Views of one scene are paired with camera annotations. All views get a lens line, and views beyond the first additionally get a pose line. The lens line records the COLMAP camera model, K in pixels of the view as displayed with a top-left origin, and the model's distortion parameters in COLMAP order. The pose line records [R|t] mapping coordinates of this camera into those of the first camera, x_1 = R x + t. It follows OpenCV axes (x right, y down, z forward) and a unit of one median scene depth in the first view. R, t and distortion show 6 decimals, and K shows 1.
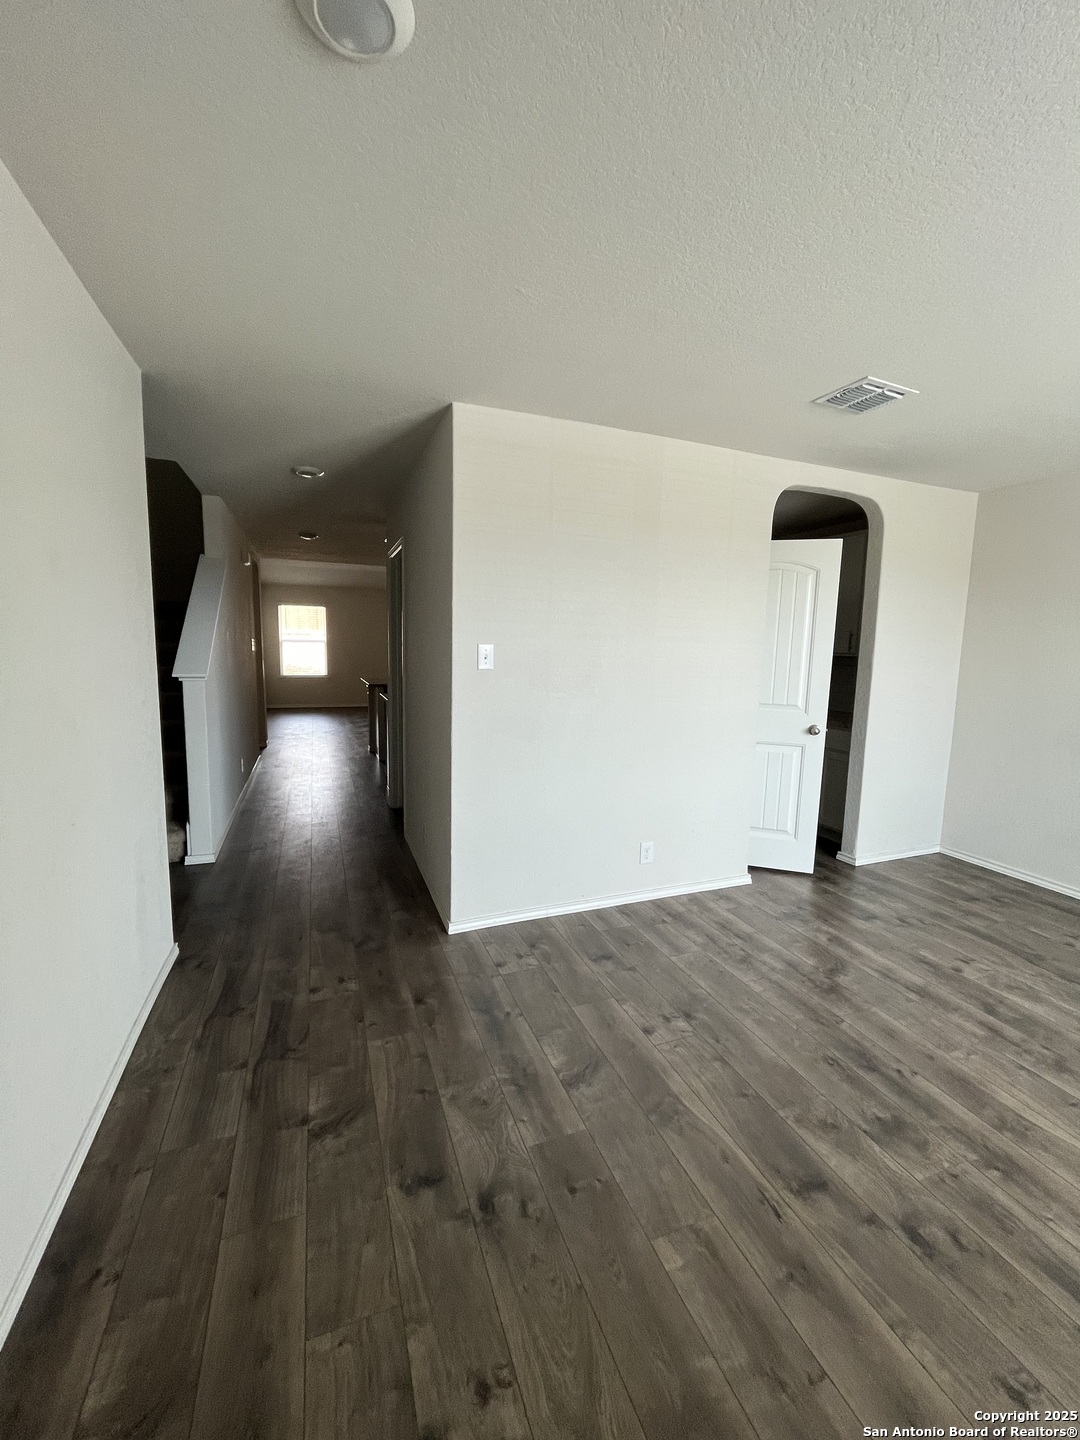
lens RADIAL K [[584.1, 0, 538.1], [0, 584.1, 706.2], [0, 0, 1]] dist [-0.003255, 0.001542]
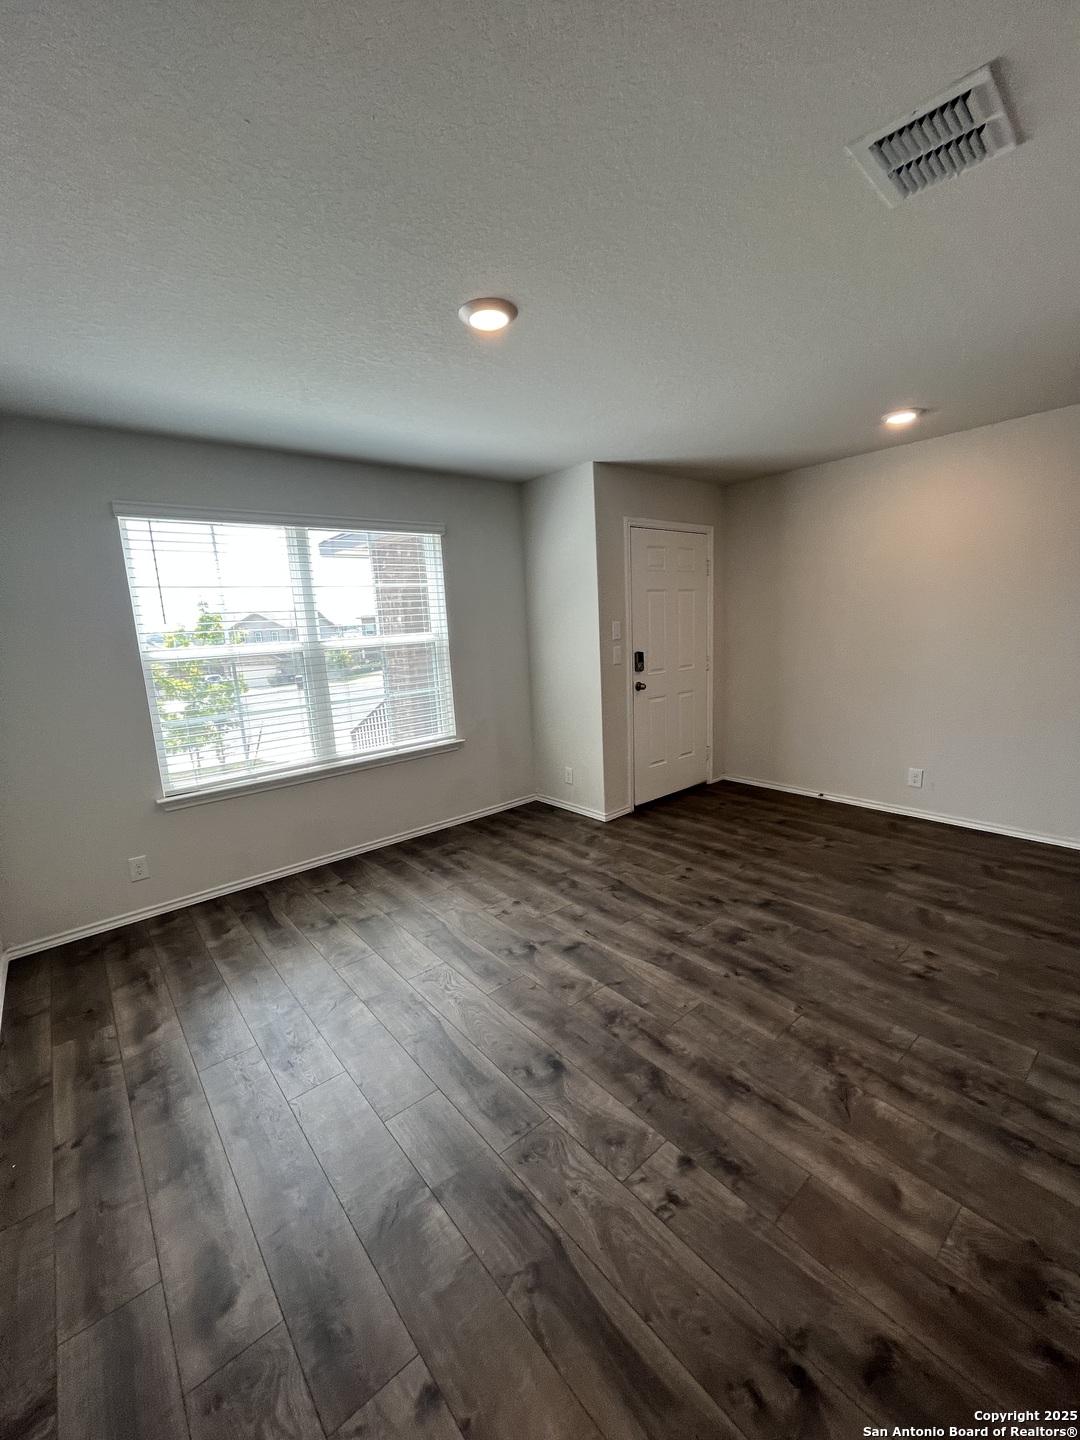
lens RADIAL K [[584.1, 0, 524.7], [0, 584.1, 719.1], [0, 0, 1]] dist [-0.003255, 0.001542]
pose [[-0.951630, 0.073728, -0.298269, 1.348986], [-0.010483, 0.962425, 0.271344, -0.200885], [0.307067, 0.261346, -0.915100, 1.819162]]
